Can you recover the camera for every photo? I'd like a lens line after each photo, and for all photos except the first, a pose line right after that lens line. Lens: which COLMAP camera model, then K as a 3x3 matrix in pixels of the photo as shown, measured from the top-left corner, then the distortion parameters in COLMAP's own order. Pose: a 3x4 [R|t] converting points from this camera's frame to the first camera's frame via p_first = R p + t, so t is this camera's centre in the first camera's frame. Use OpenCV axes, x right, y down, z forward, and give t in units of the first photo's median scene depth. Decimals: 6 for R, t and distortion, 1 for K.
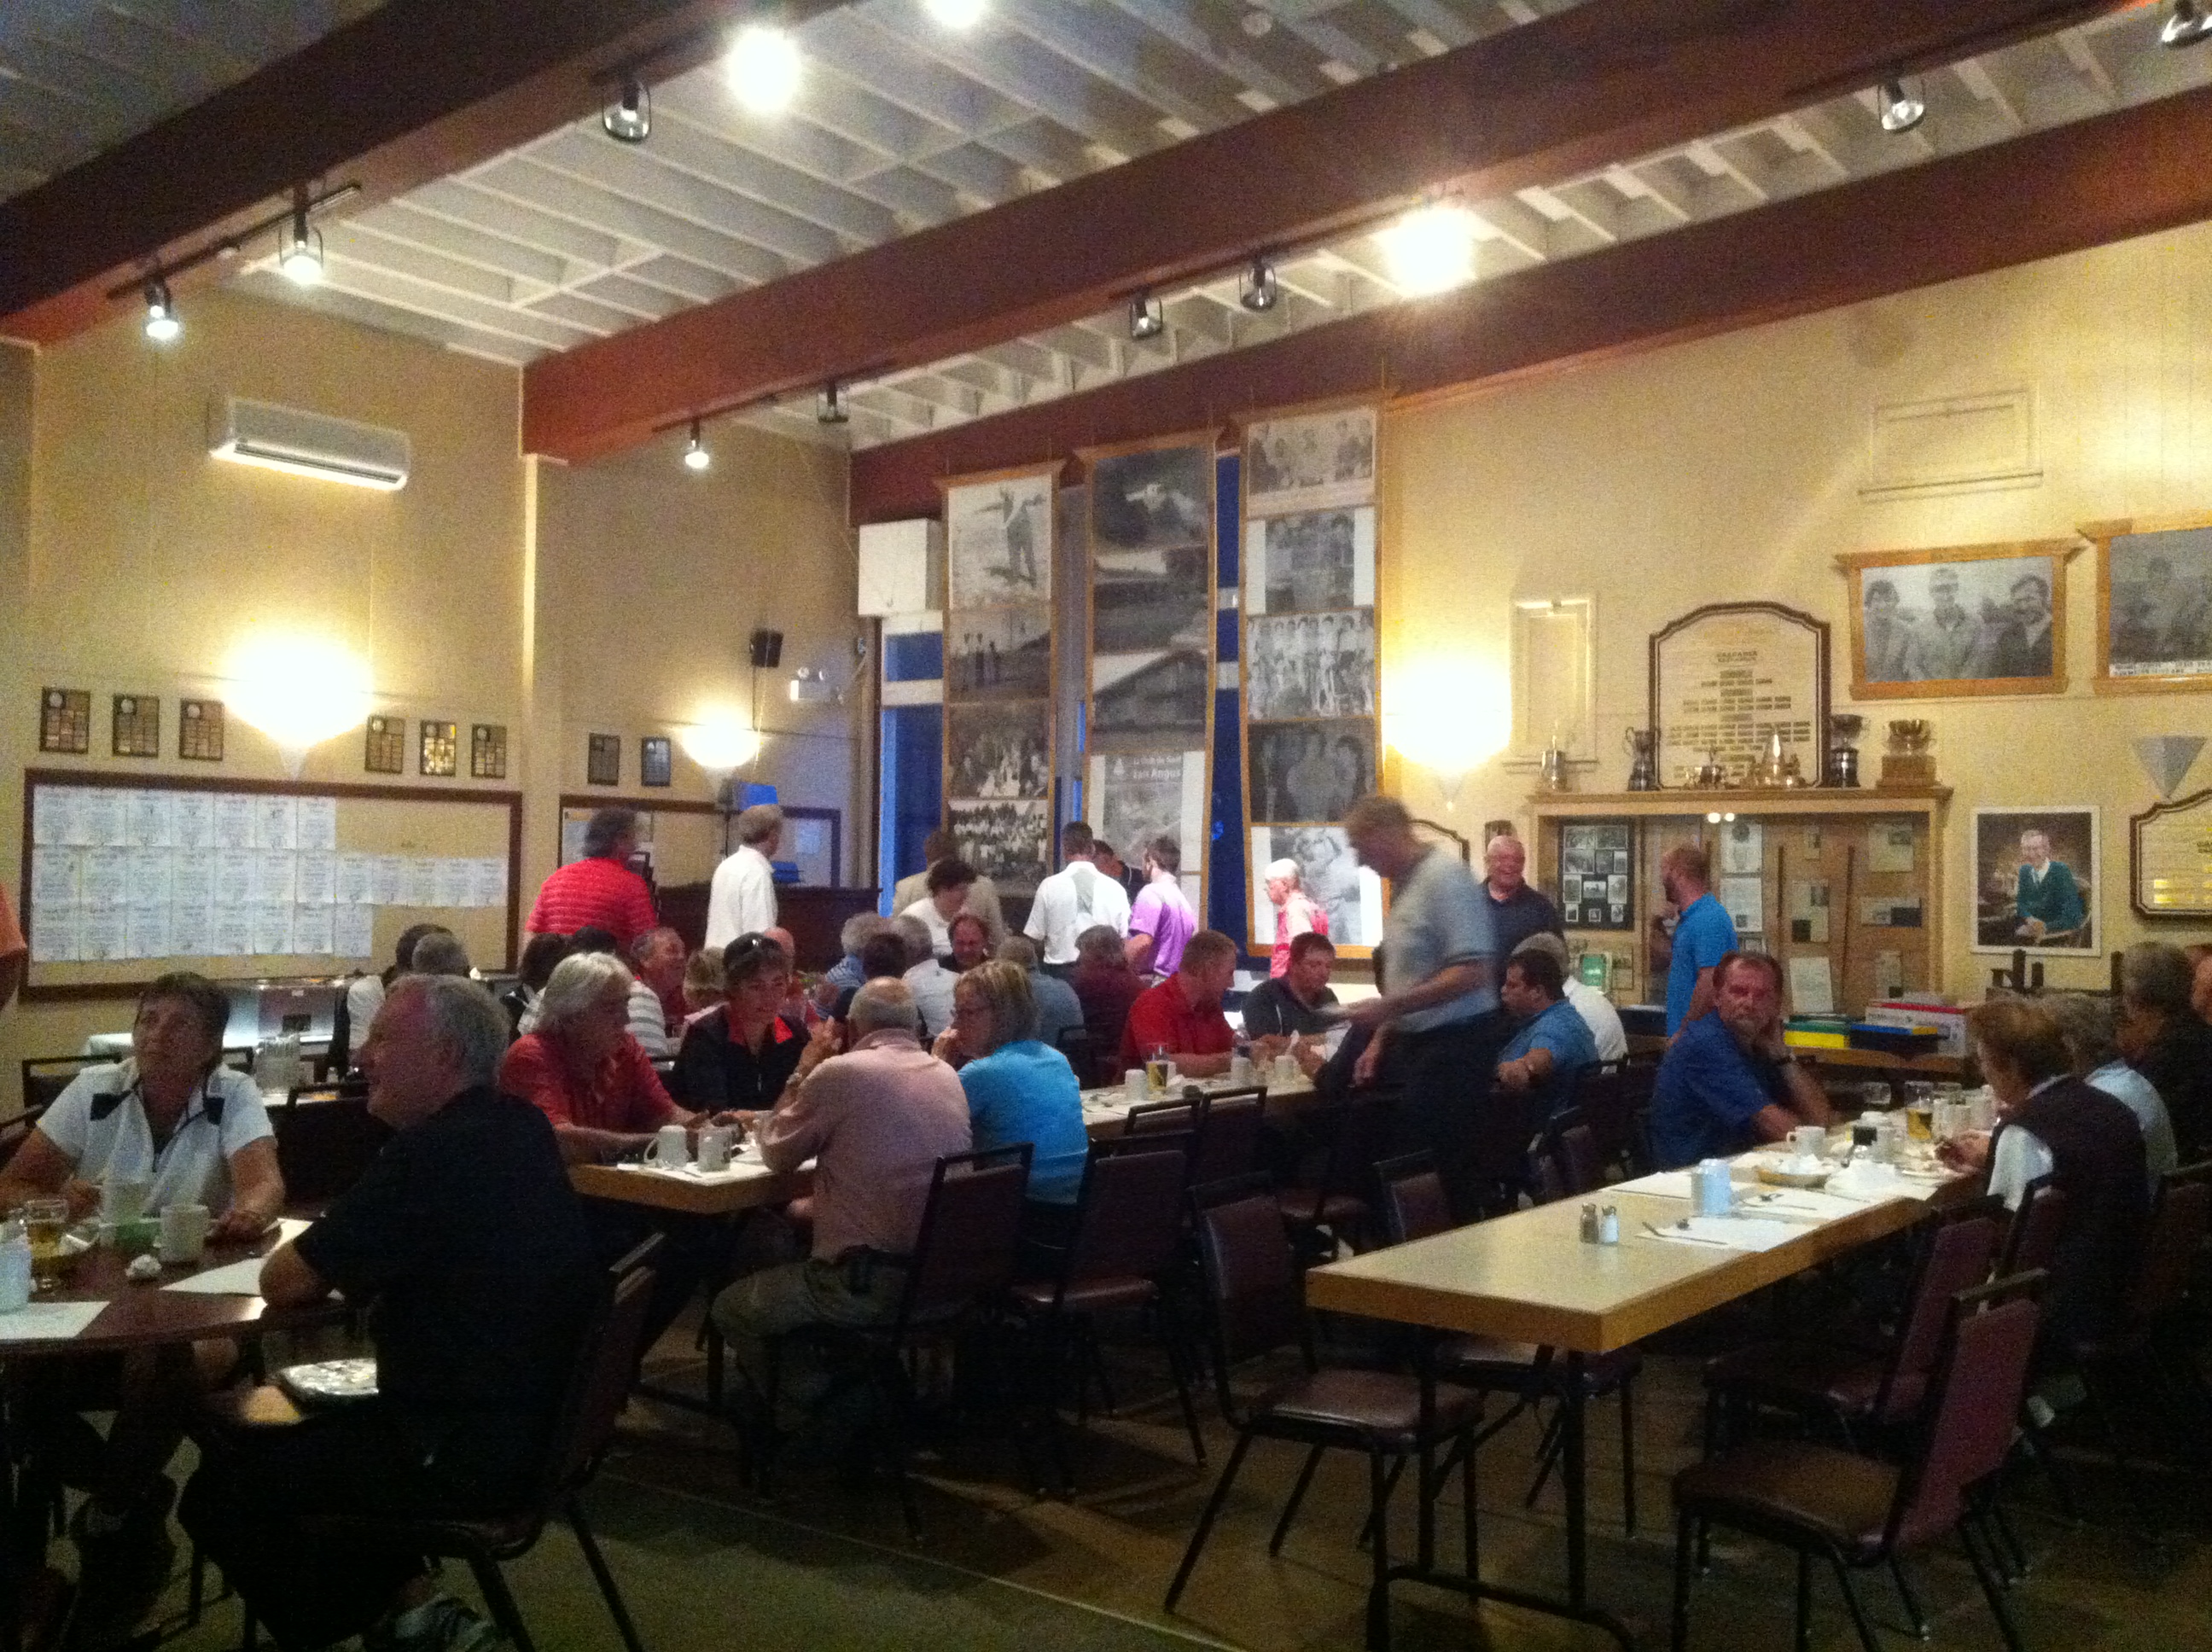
lens RADIAL K [[2011.5, 0, 1049.2], [0, 2011.5, 815.1], [0, 0, 1]] dist [0.013118, -0.022505]
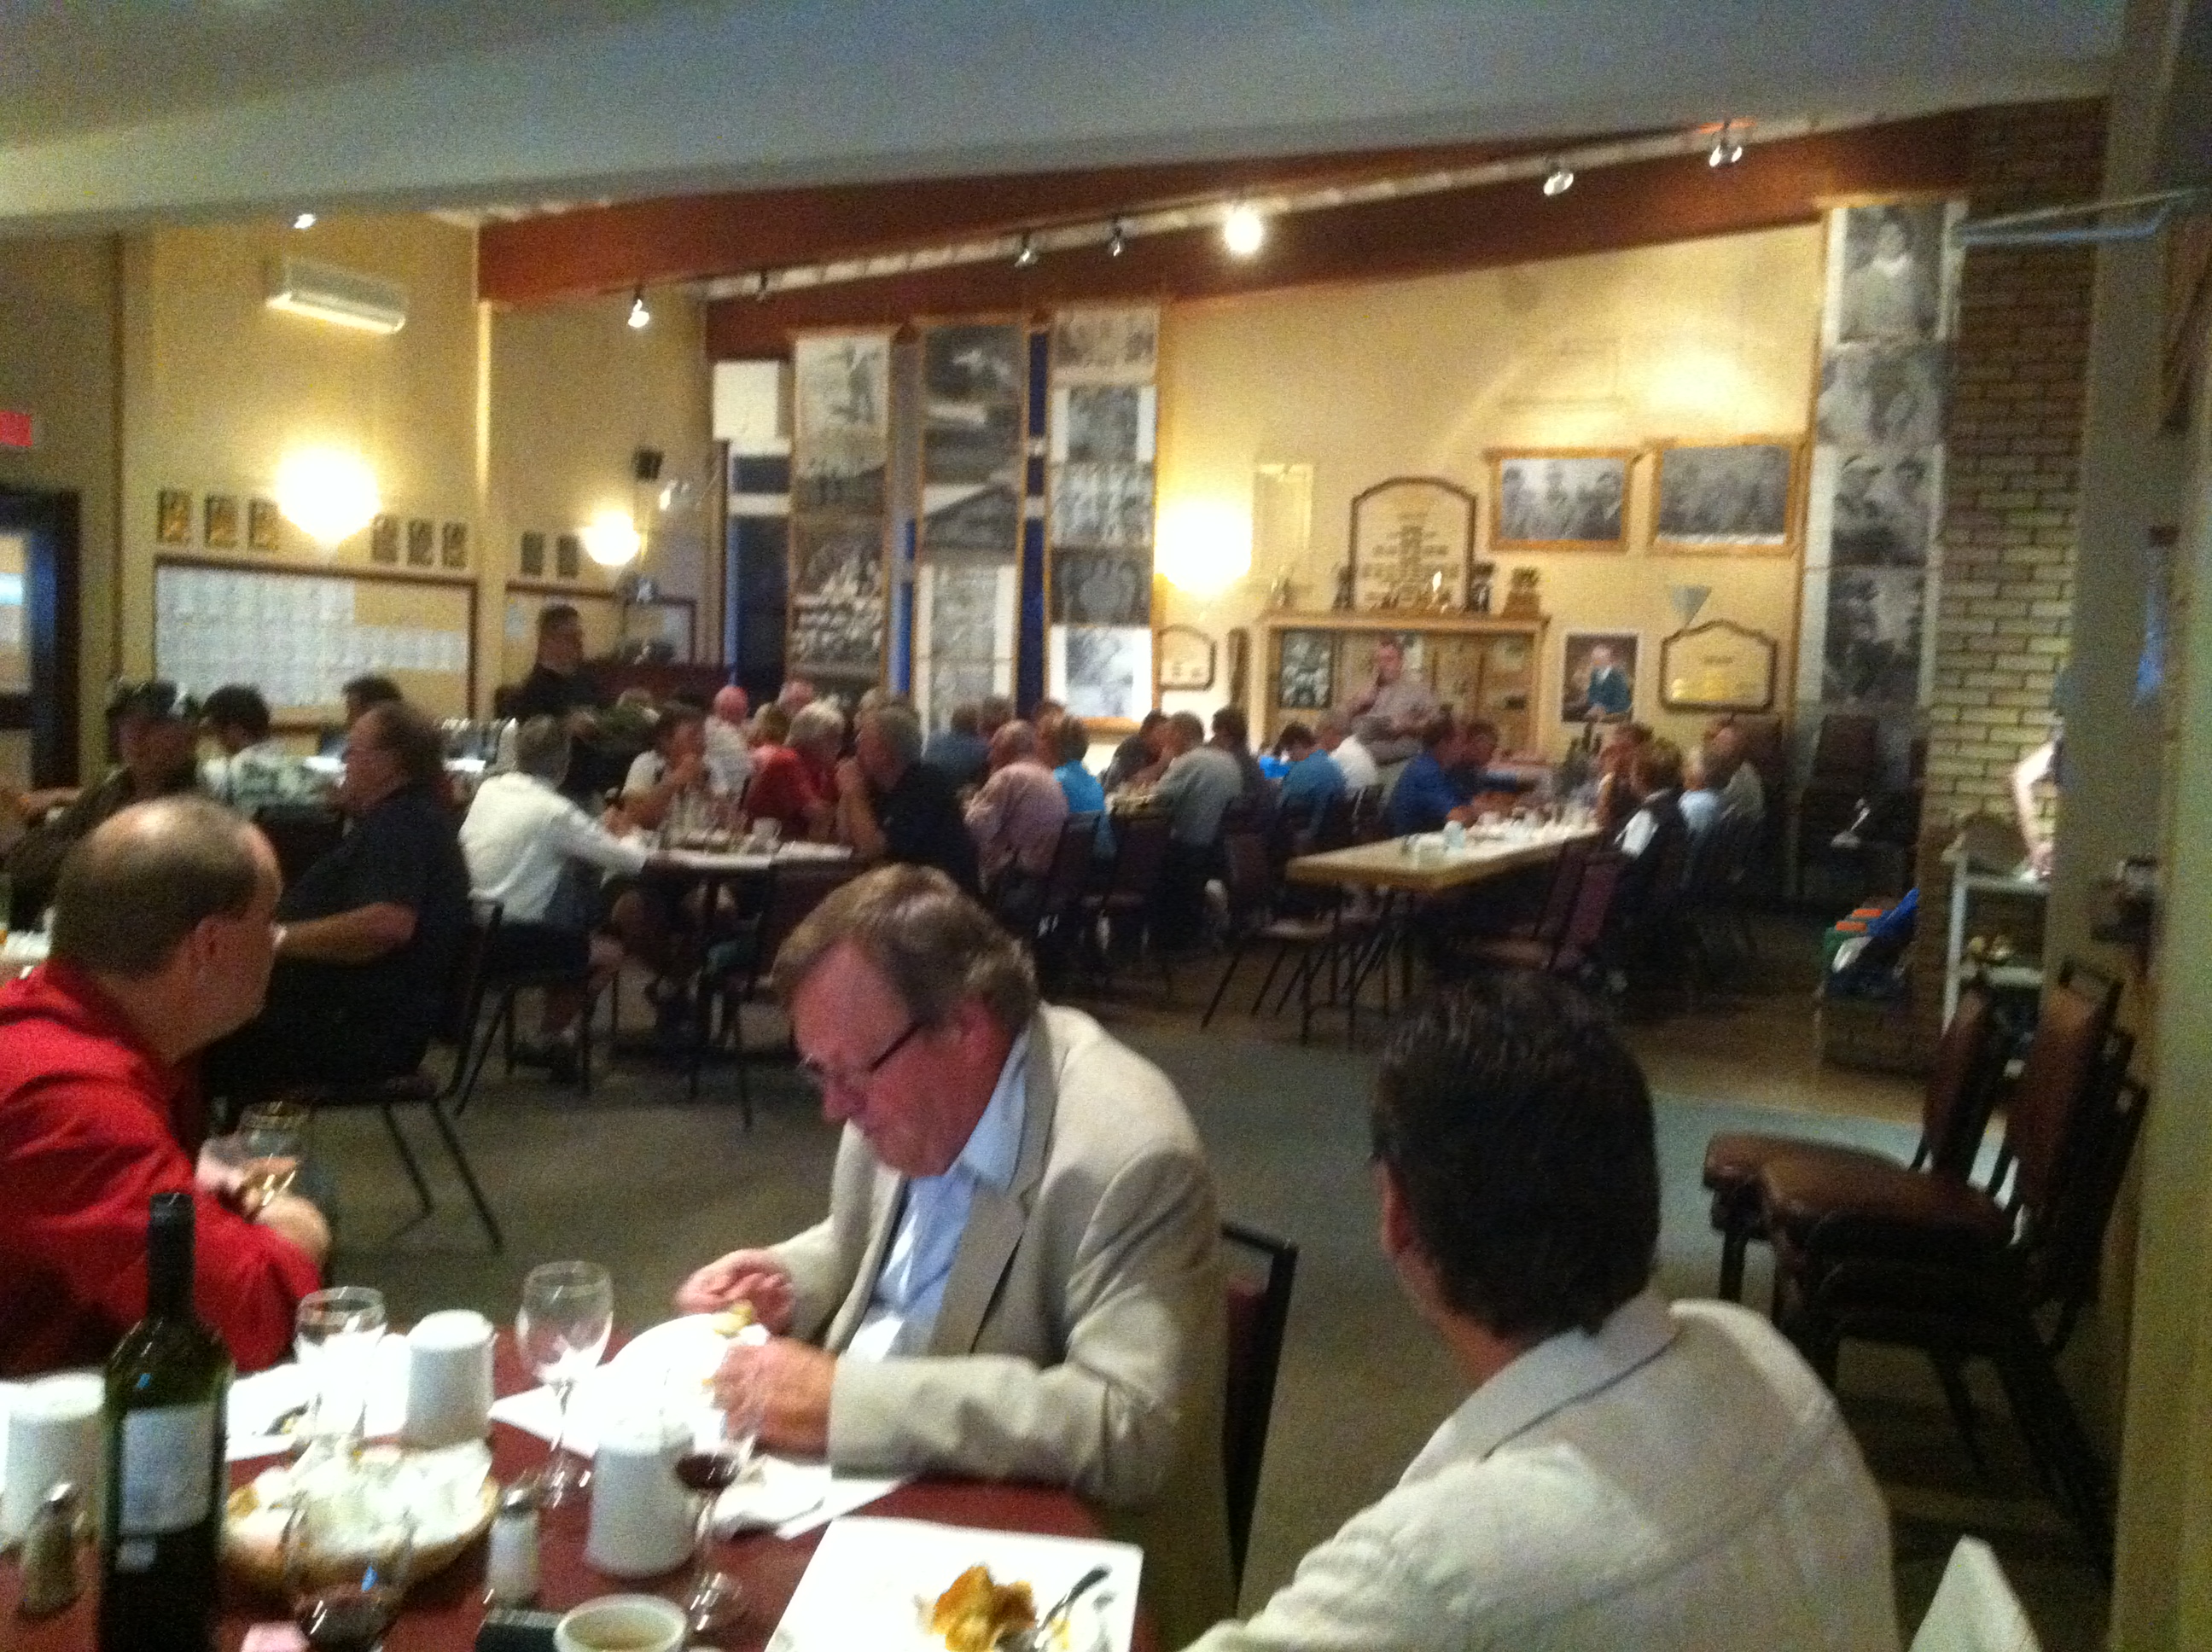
lens RADIAL K [[1998.2, 0, 1106.0], [0, 1998.2, 826.0], [0, 0, 1]] dist [0.116625, -0.216471]
pose [[0.976874, 0.008166, 0.213658, -0.154983], [-0.032309, 0.993434, 0.109750, -0.010148], [-0.211359, -0.114115, 0.970724, -0.318374]]
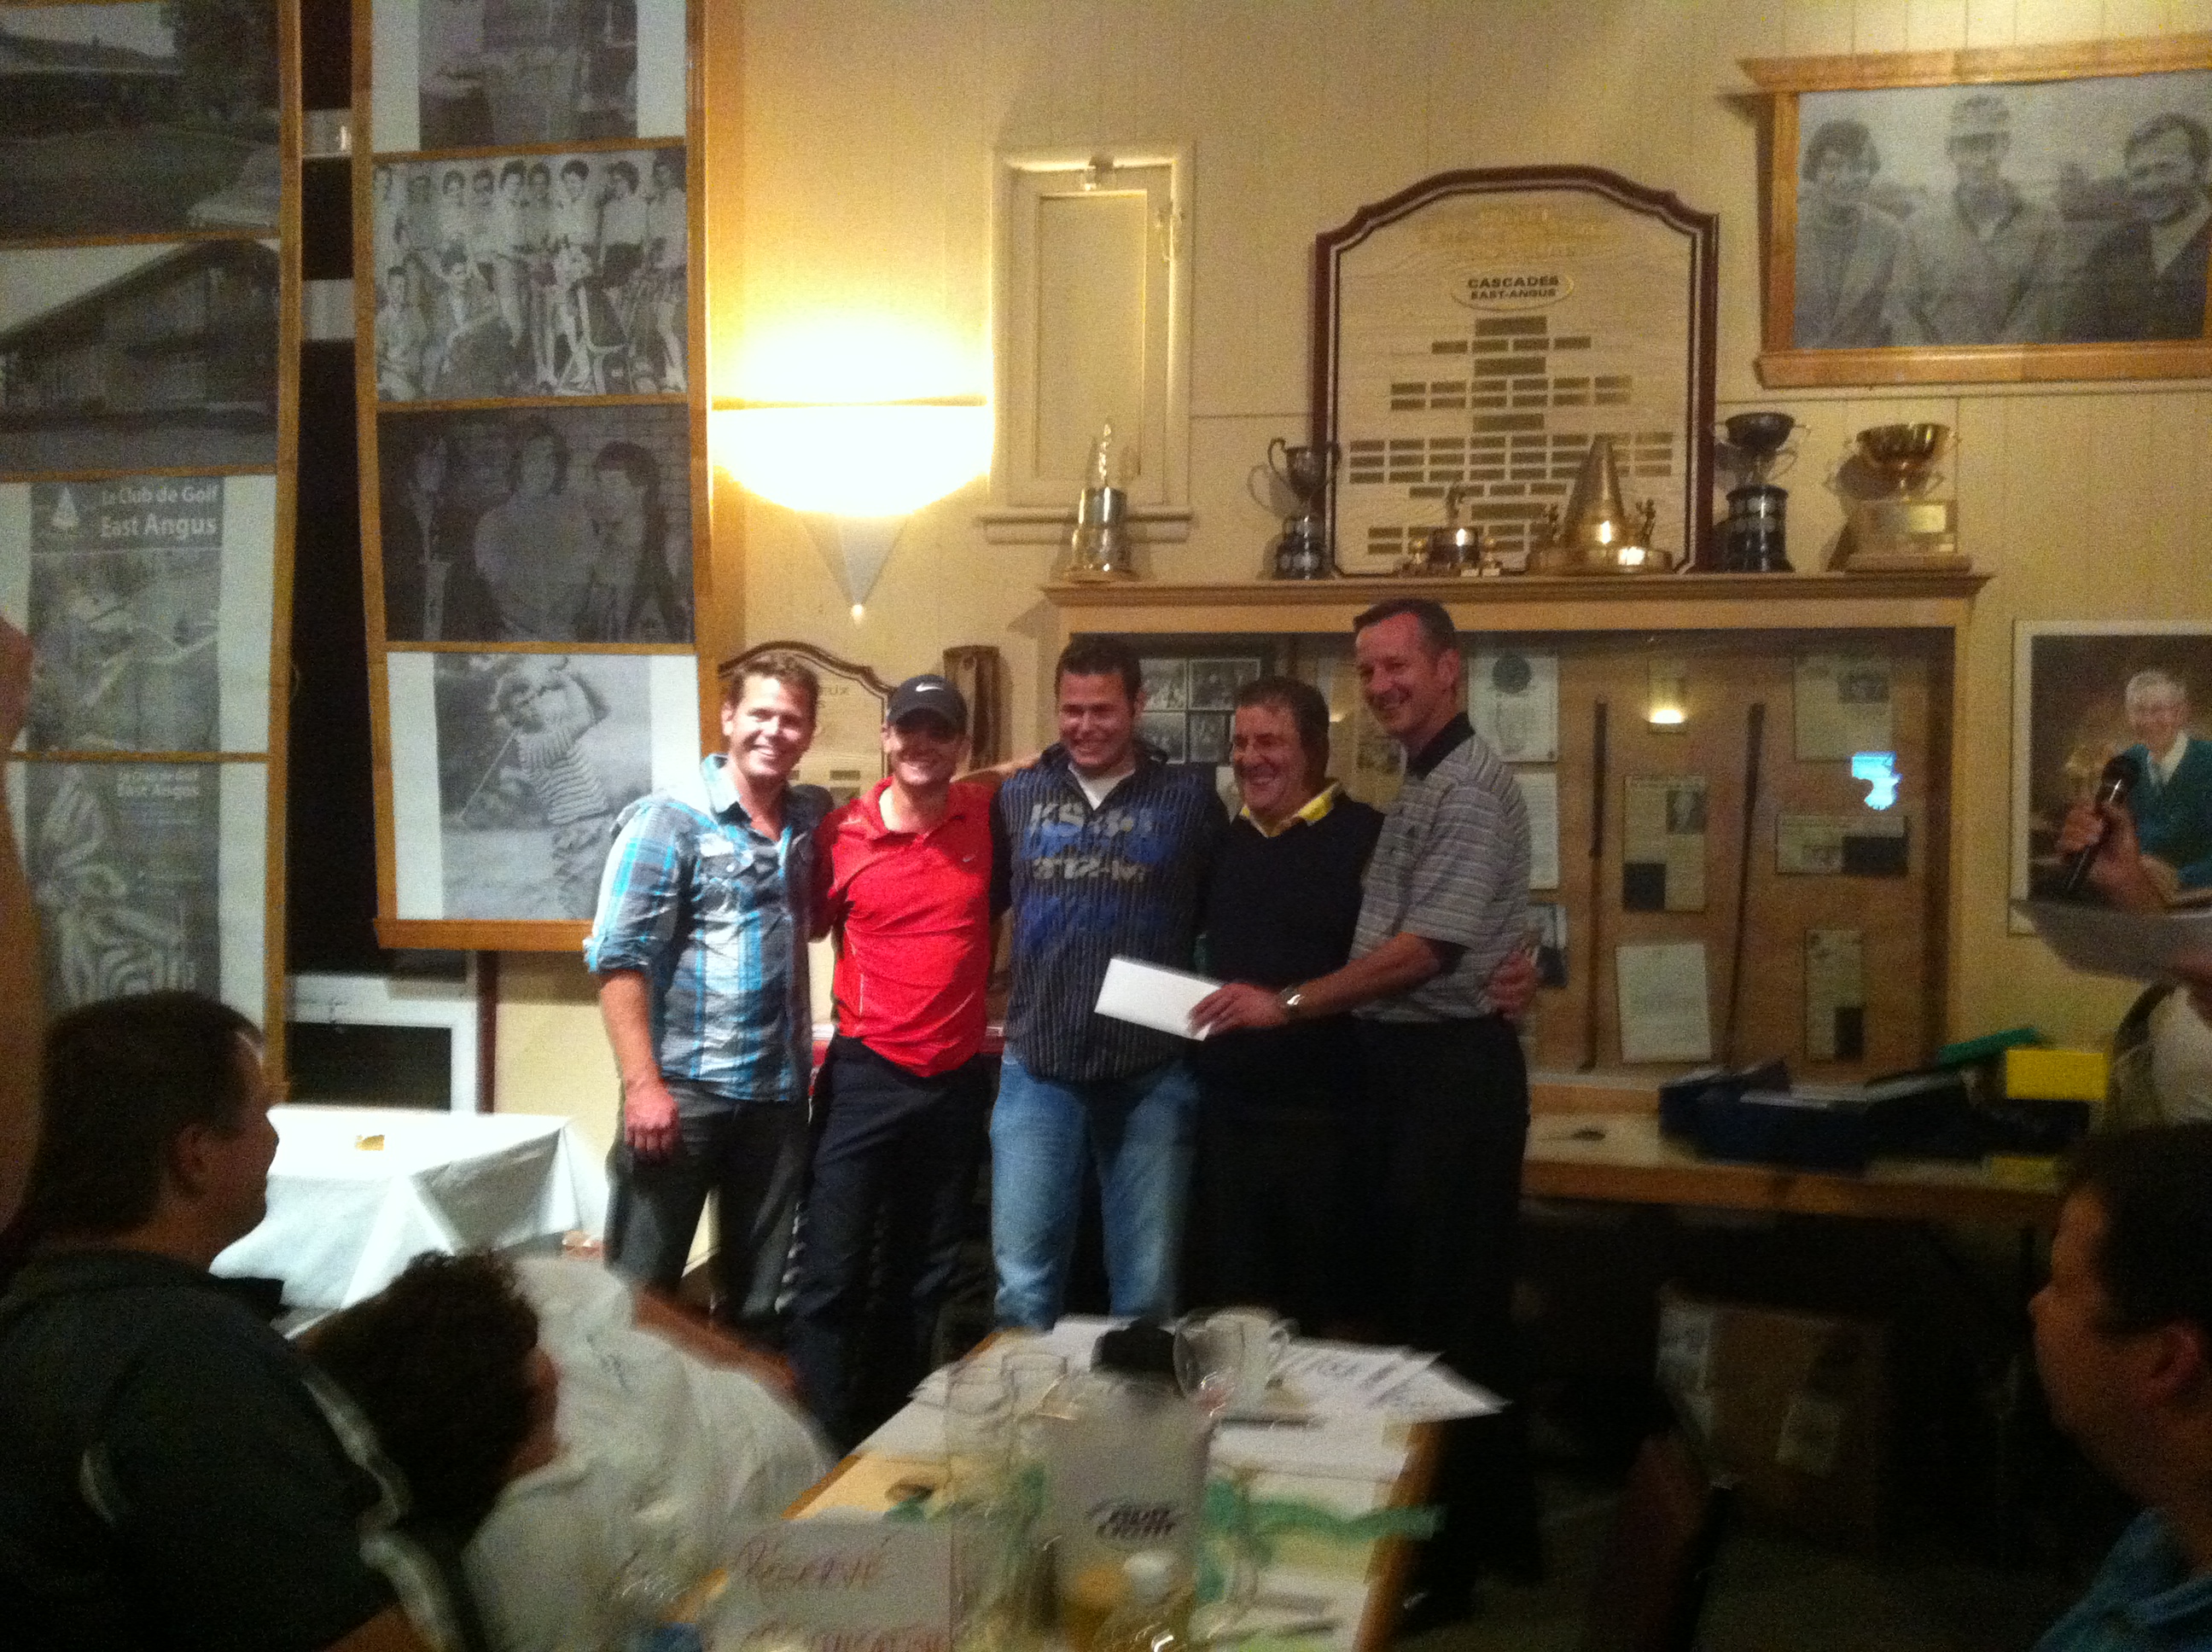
lens RADIAL K [[1998.2, 0, 1106.0], [0, 1998.2, 826.0], [0, 0, 1]] dist [0.116625, -0.216471]
pose [[0.903511, -0.007179, 0.428505, 0.057305], [-0.017322, 0.998431, 0.053251, 0.019255], [-0.428214, -0.055535, 0.901969, 0.579710]]
